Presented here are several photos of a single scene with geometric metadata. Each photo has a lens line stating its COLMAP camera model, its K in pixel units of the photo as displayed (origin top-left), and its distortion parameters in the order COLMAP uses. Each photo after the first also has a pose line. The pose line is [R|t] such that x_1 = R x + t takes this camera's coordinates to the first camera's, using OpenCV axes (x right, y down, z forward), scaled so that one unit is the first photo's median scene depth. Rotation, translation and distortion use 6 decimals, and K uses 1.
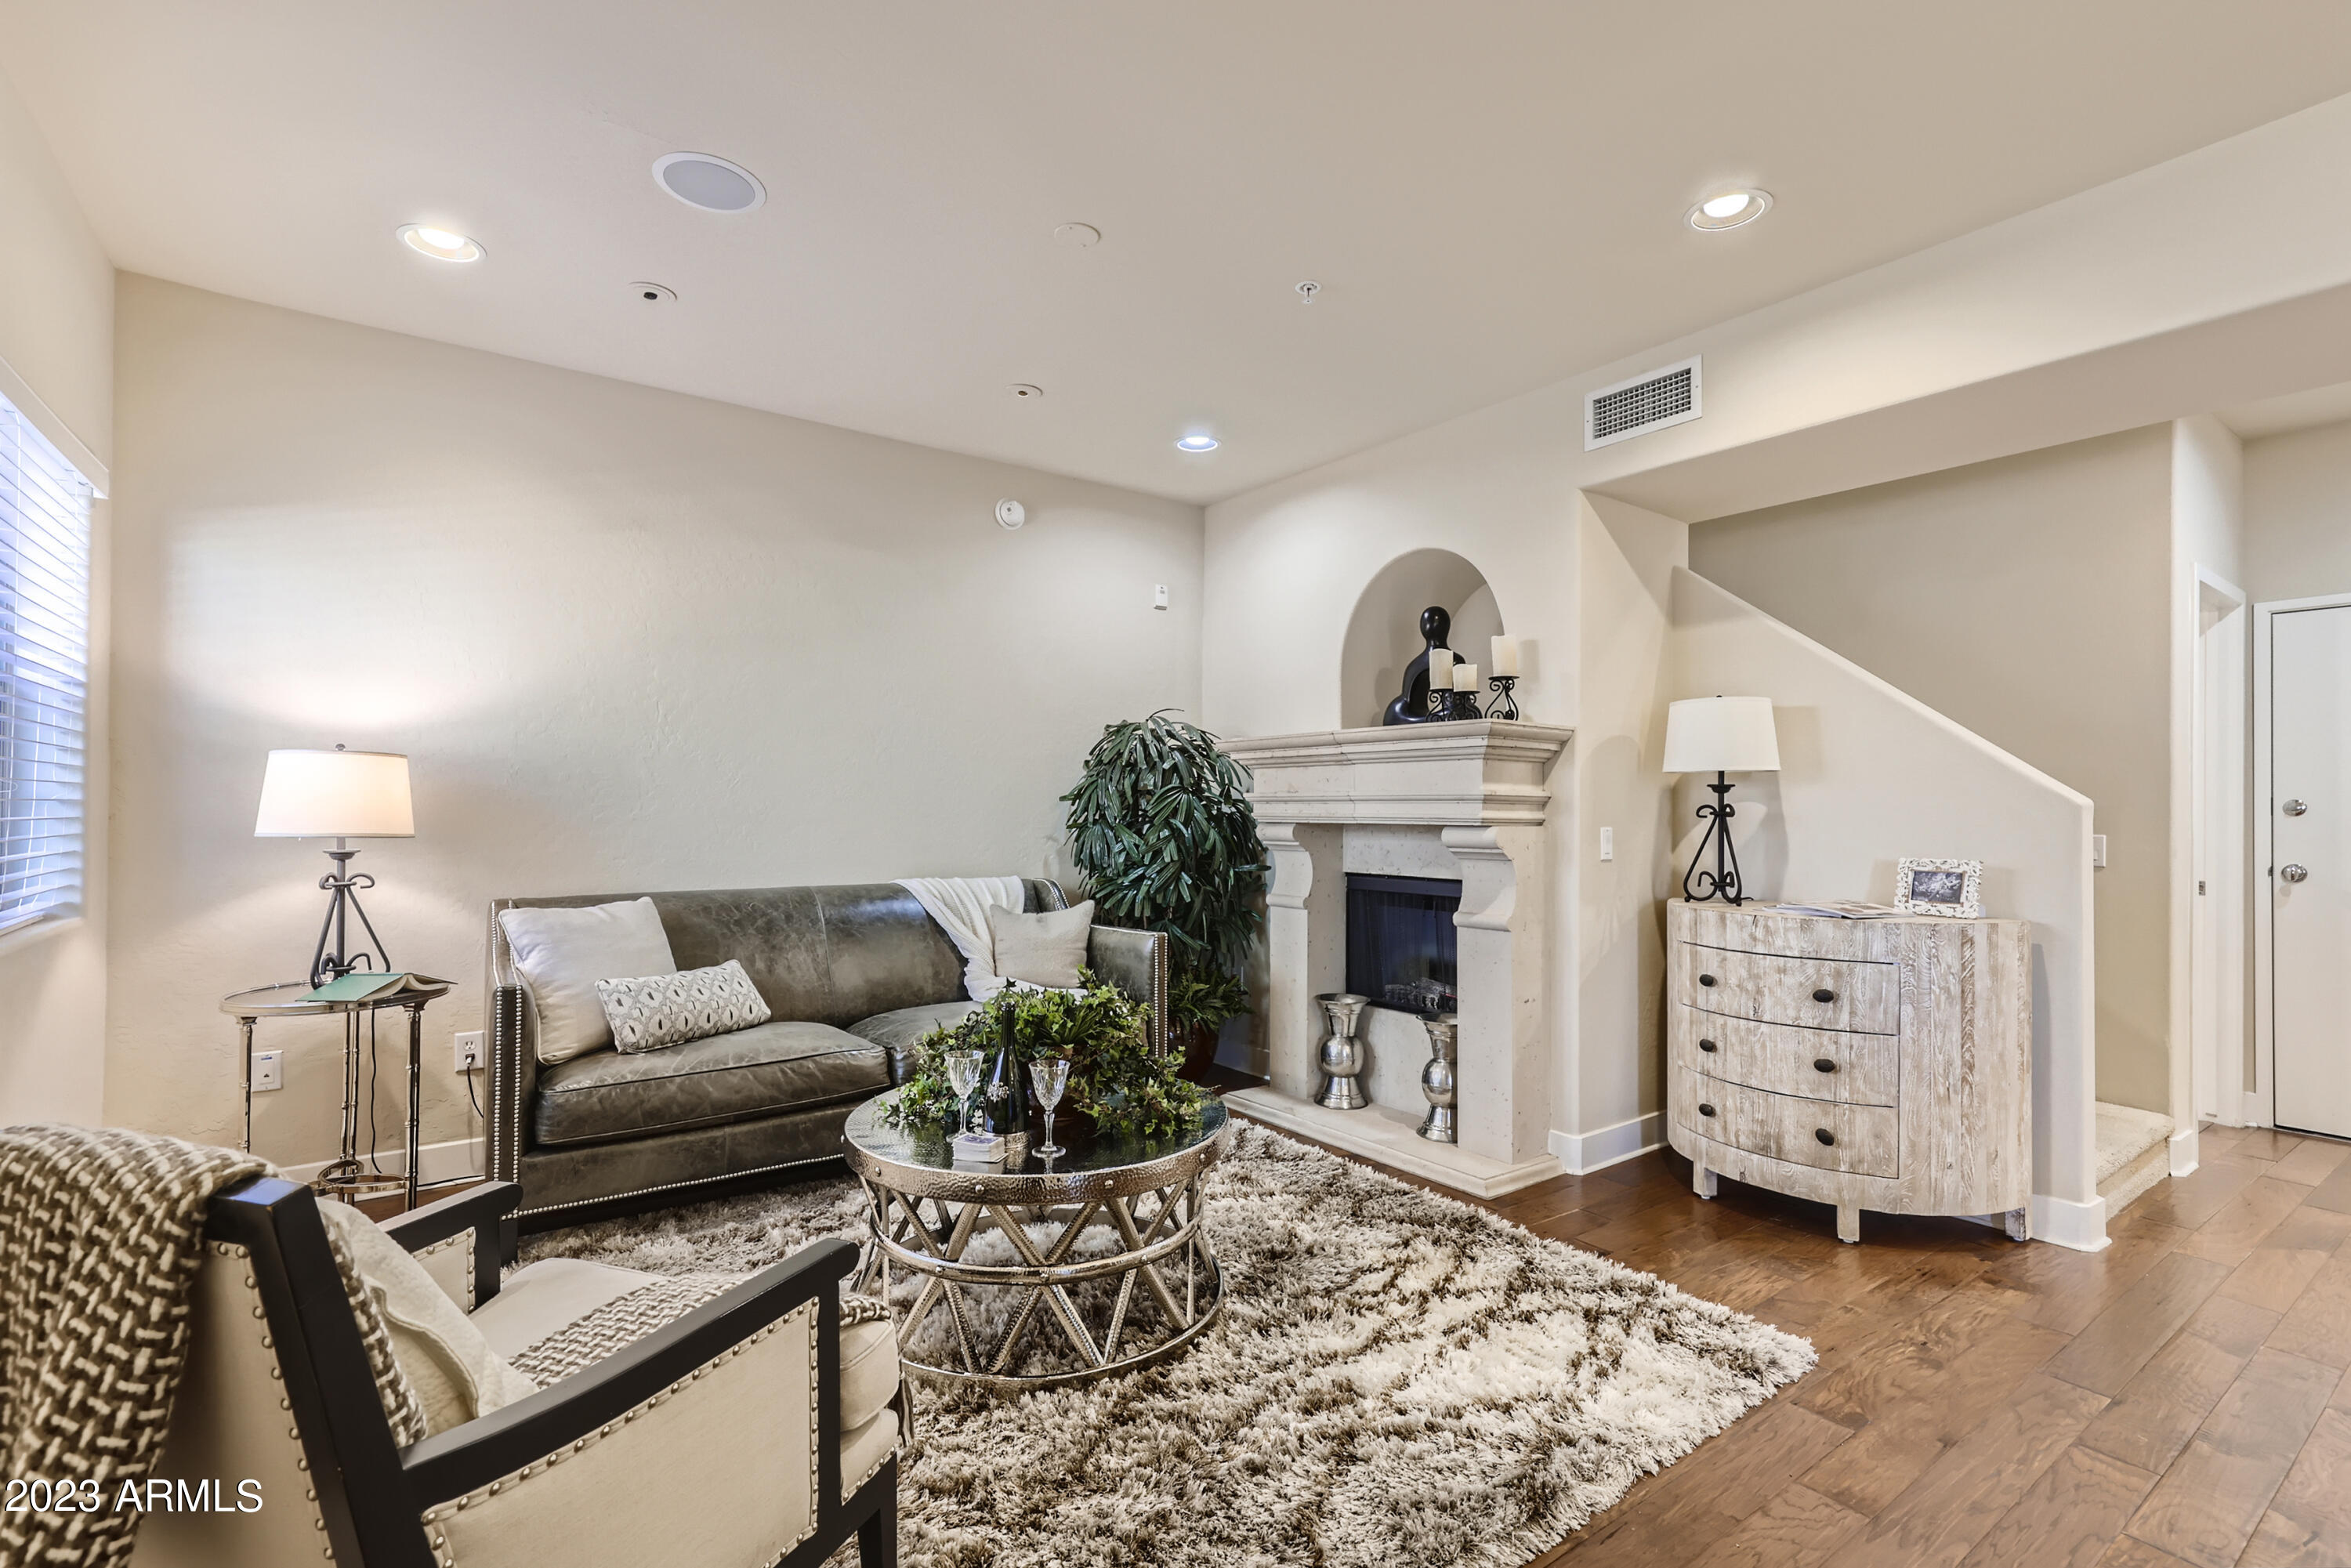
lens RADIAL K [[1086.4, 0, 1176.5], [0, 1086.4, 803.1], [0, 0, 1]] dist [0.007011, 0.000906]
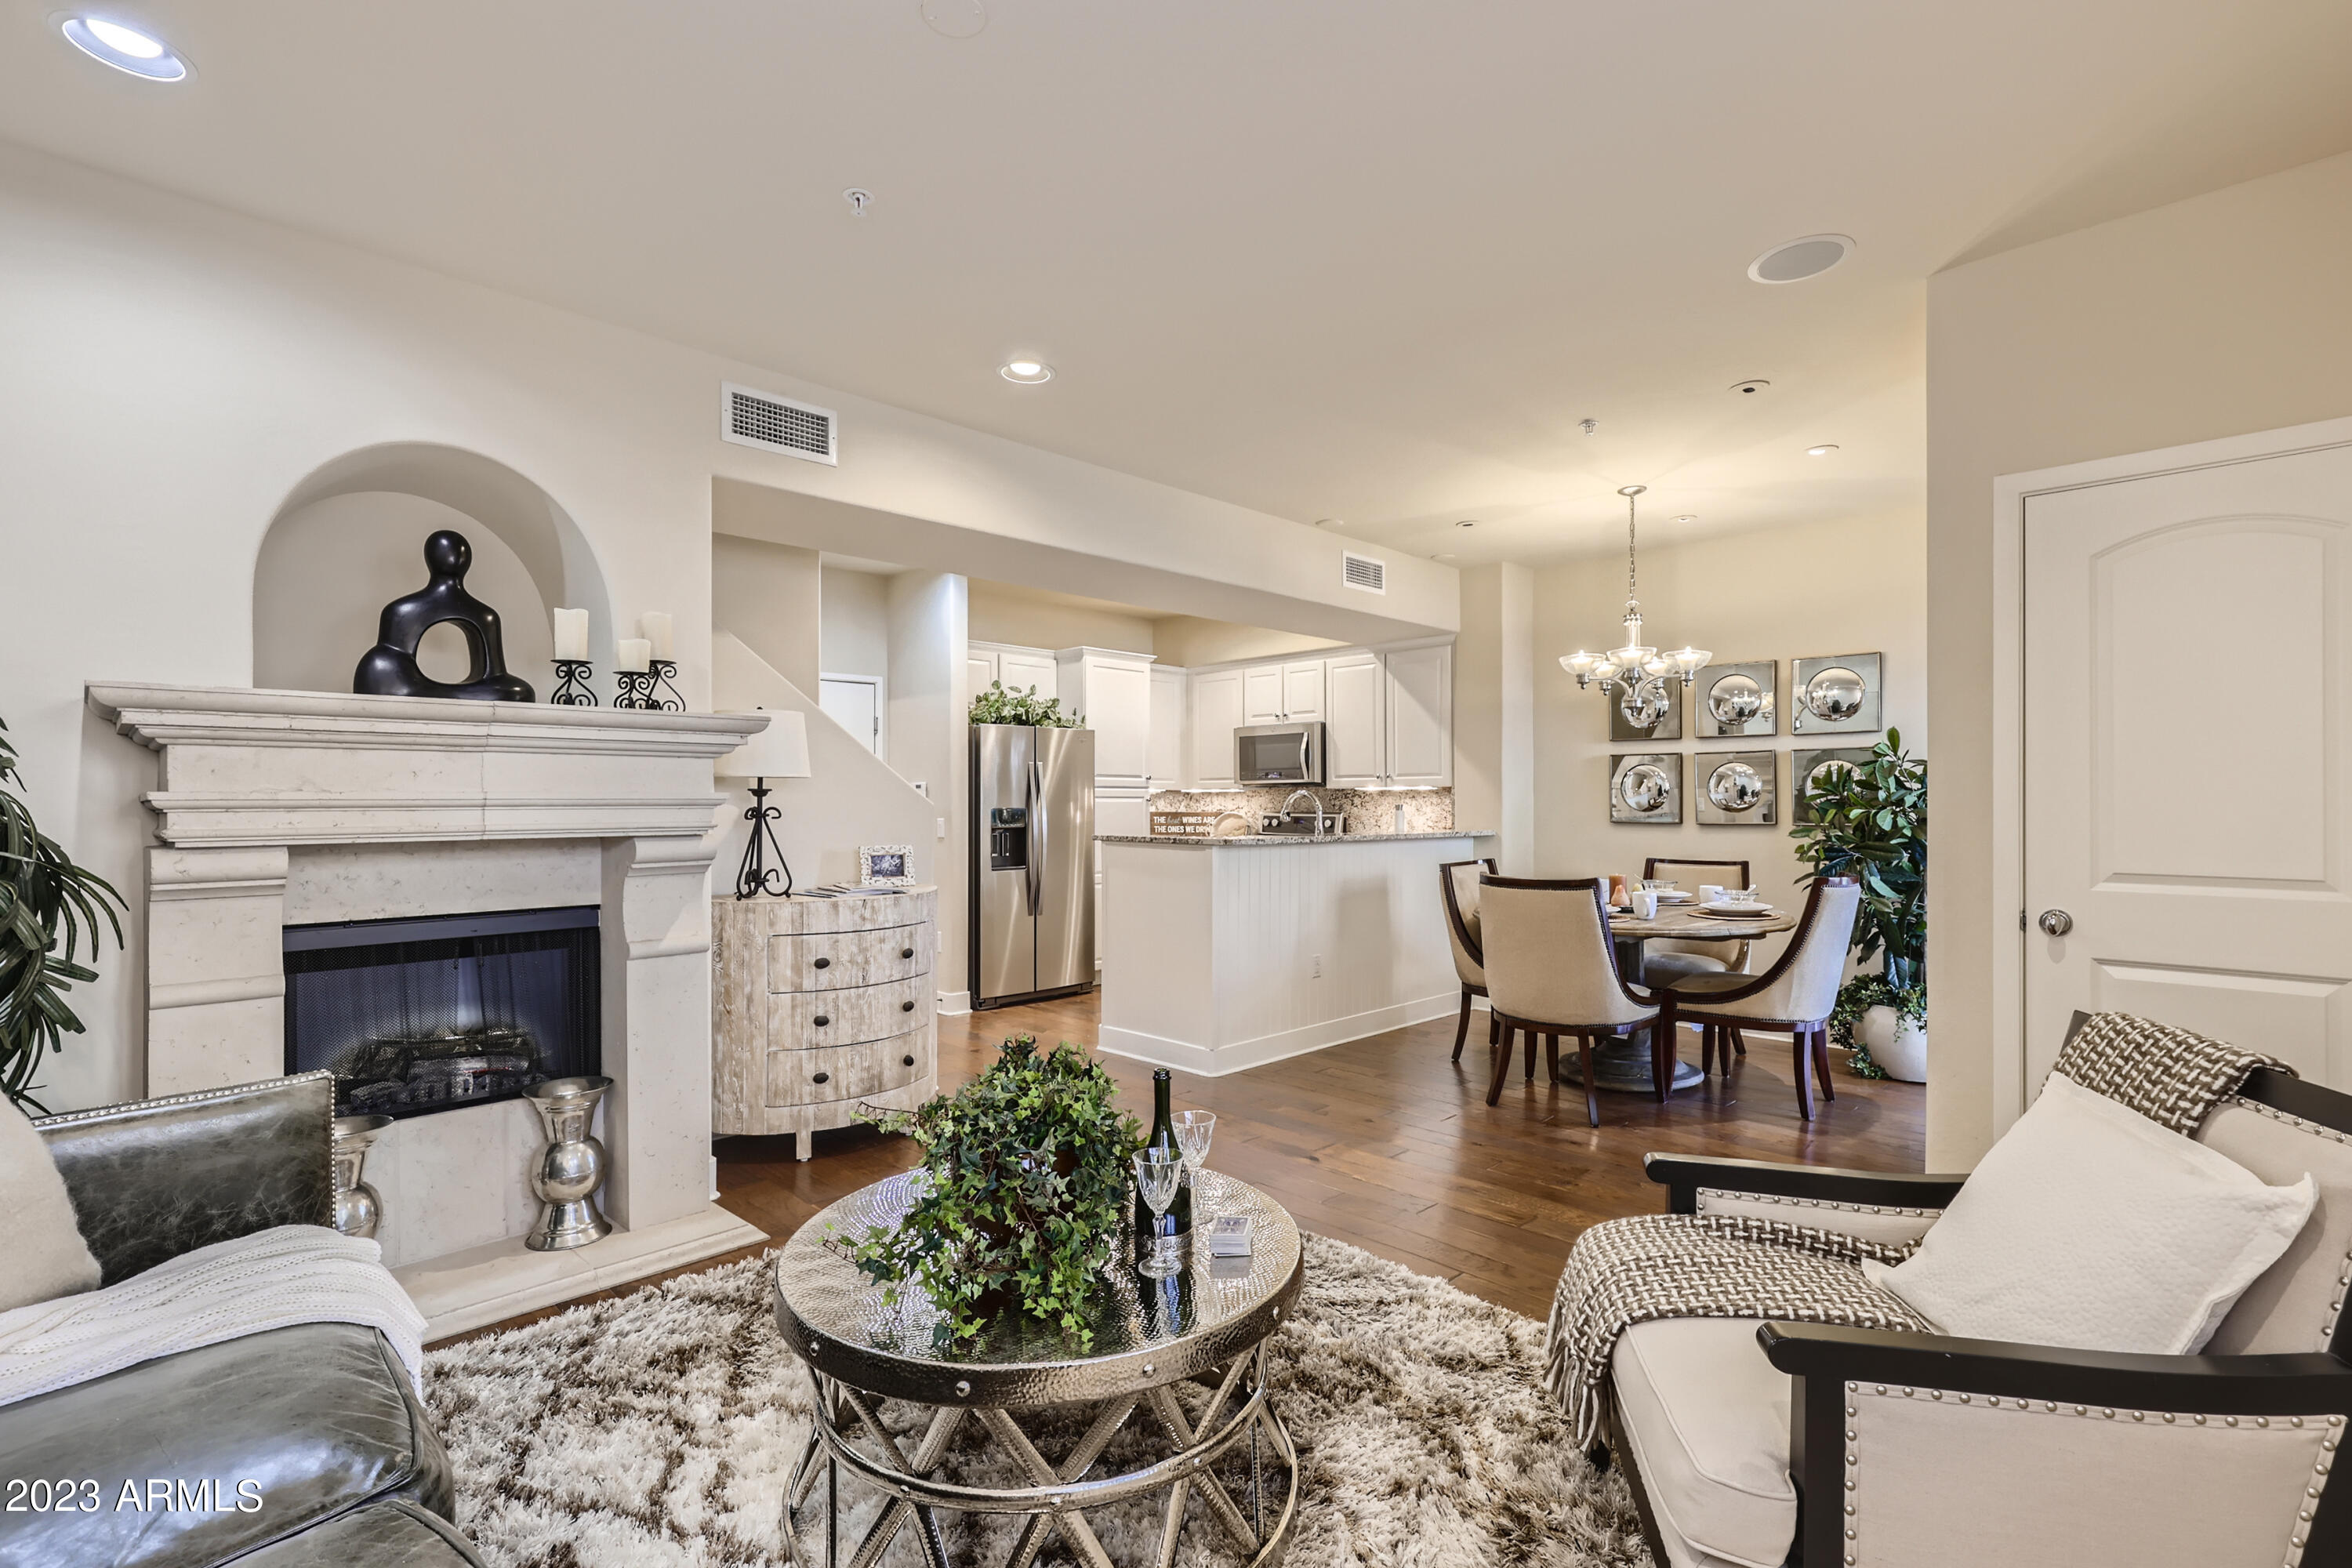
lens RADIAL K [[1046.2, 0, 1192.9], [0, 1046.2, 795.5], [0, 0, 1]] dist [0.000934, 0.005297]
pose [[-0.150252, -0.000664, 0.988648, -0.668224], [-0.005764, 0.999983, -0.000205, -0.014007], [-0.988631, -0.005730, -0.150253, 0.811435]]
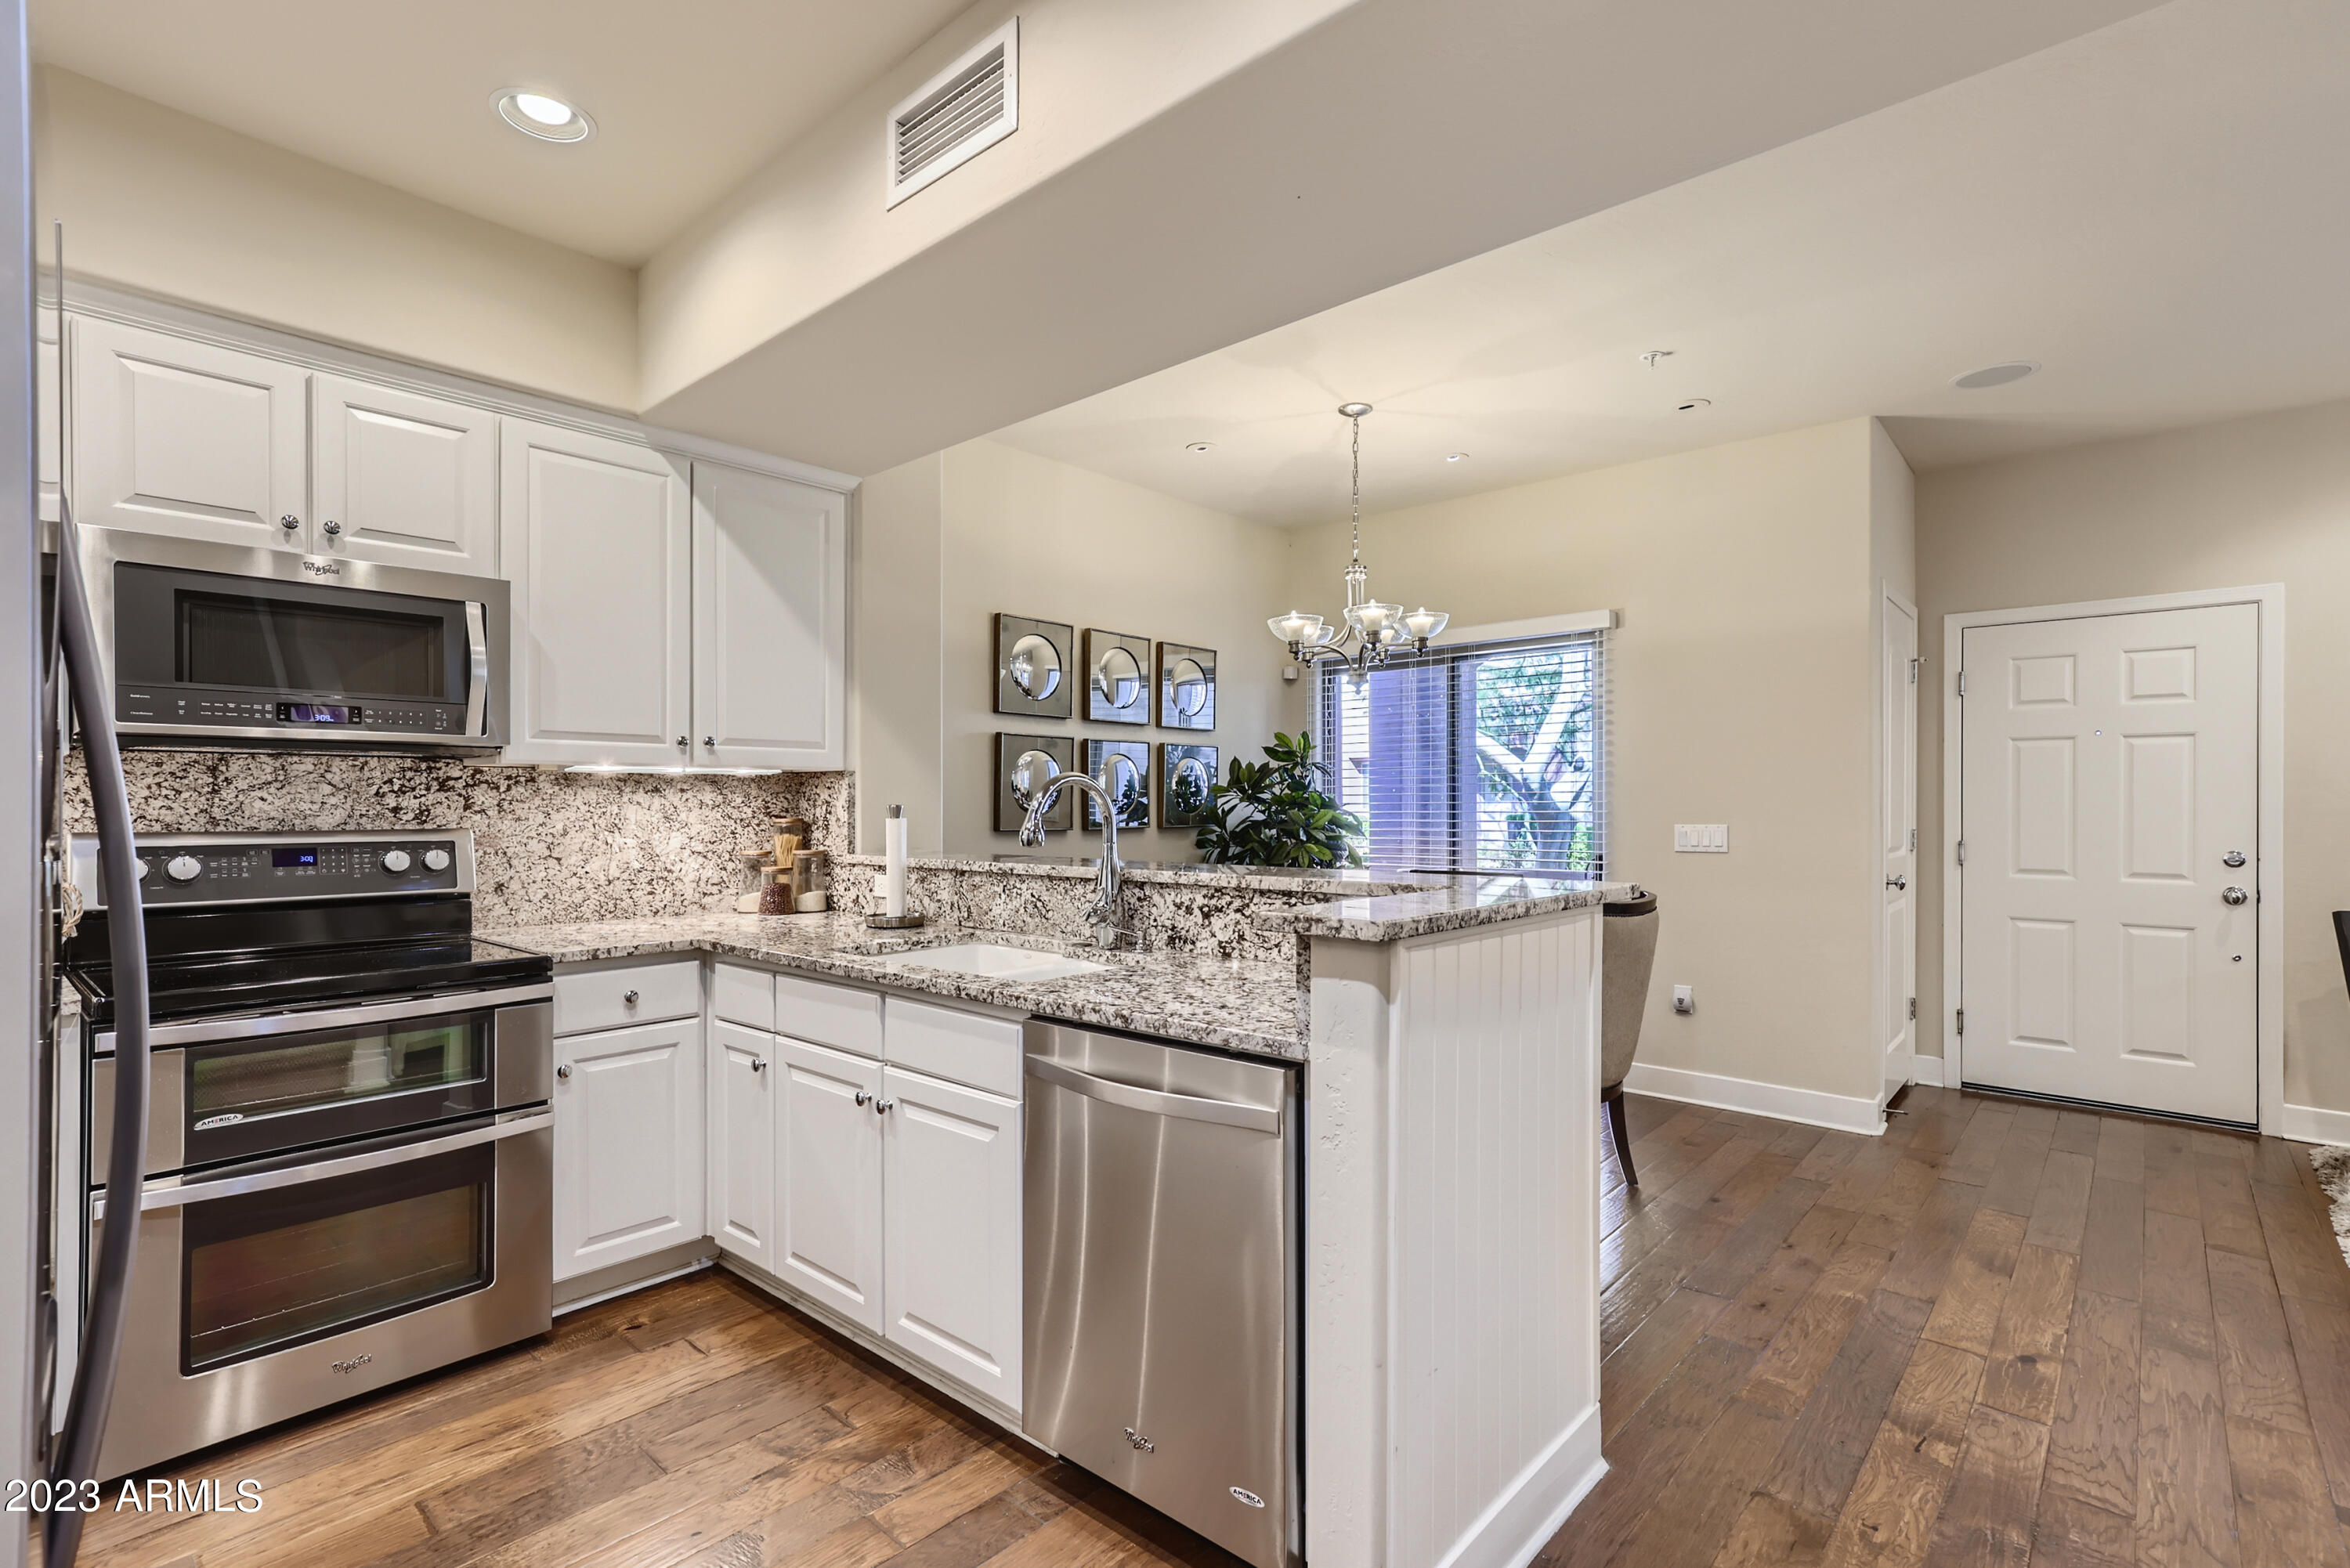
lens RADIAL K [[1085.9, 0, 1176.0], [0, 1085.9, 803.1], [0, 0, 1]] dist [0.007011, 0.000906]
pose [[-0.982020, -0.007300, -0.188637, 1.150934], [-0.006217, 0.999961, -0.006330, 0.002428], [0.188676, -0.005043, -0.982026, 1.140296]]
